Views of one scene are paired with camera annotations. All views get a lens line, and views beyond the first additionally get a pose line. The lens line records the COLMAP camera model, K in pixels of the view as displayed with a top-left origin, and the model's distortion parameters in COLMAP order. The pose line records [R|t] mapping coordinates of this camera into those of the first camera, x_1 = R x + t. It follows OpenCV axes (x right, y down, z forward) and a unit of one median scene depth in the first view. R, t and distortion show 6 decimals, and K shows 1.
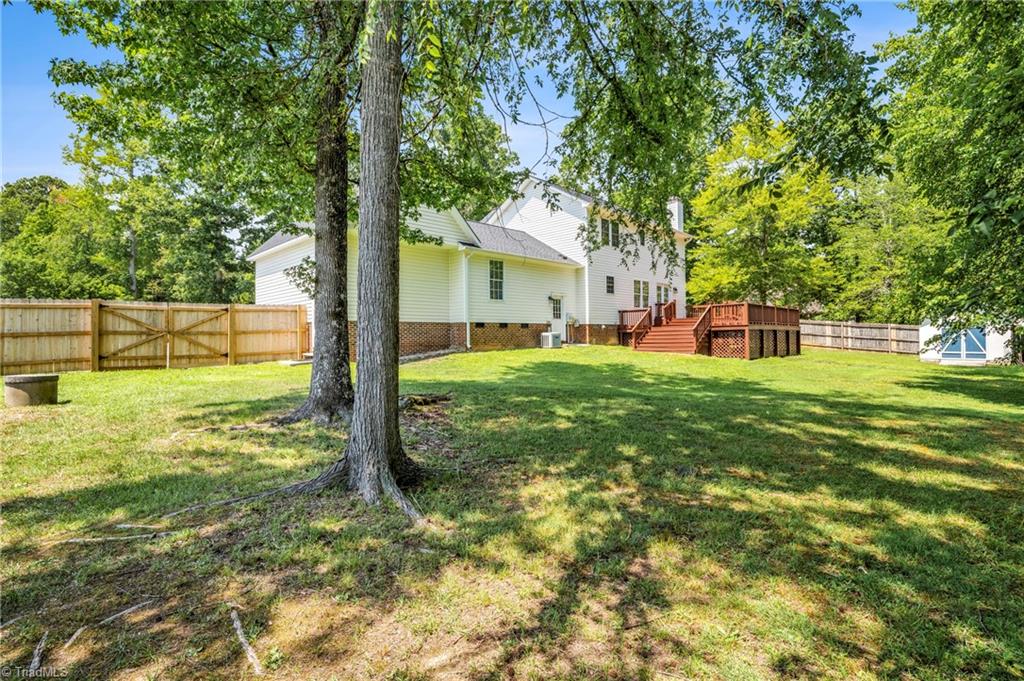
lens RADIAL K [[474.9, 0, 511.7], [0, 474.9, 339.4], [0, 0, 1]] dist [0.000568, 0.000034]
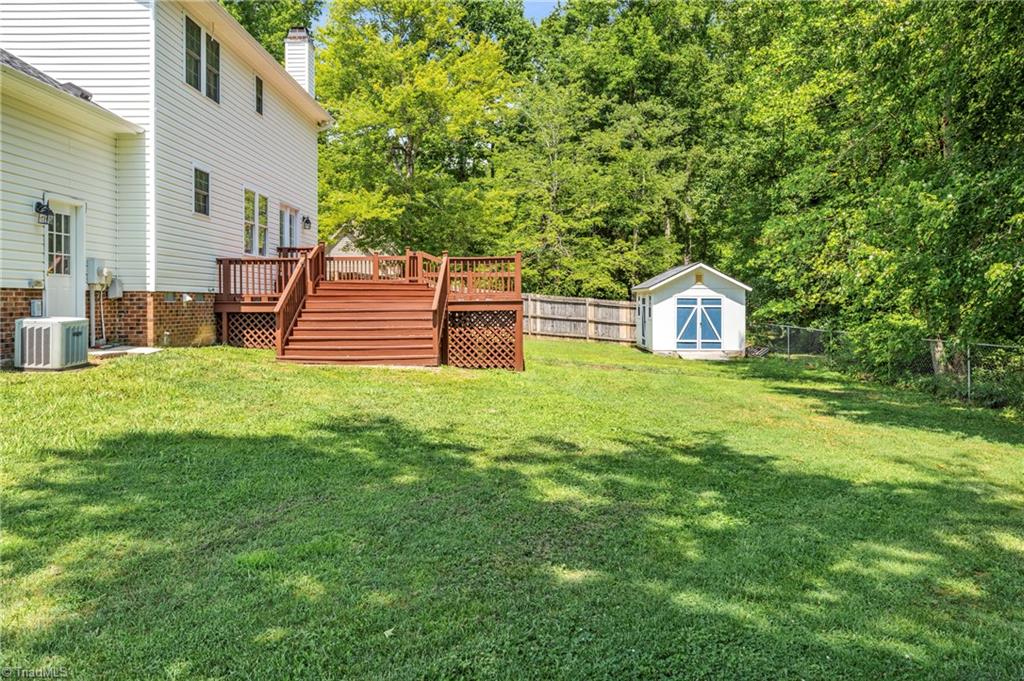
lens RADIAL K [[725.9, 0, 504.4], [0, 725.9, 295.7], [0, 0, 1]] dist [0.005800, 0.001848]
pose [[0.715340, 0.015302, 0.698609, -0.032761], [-0.001641, 0.999794, -0.020219, -0.017299], [-0.698775, 0.013317, 0.715217, 0.395347]]
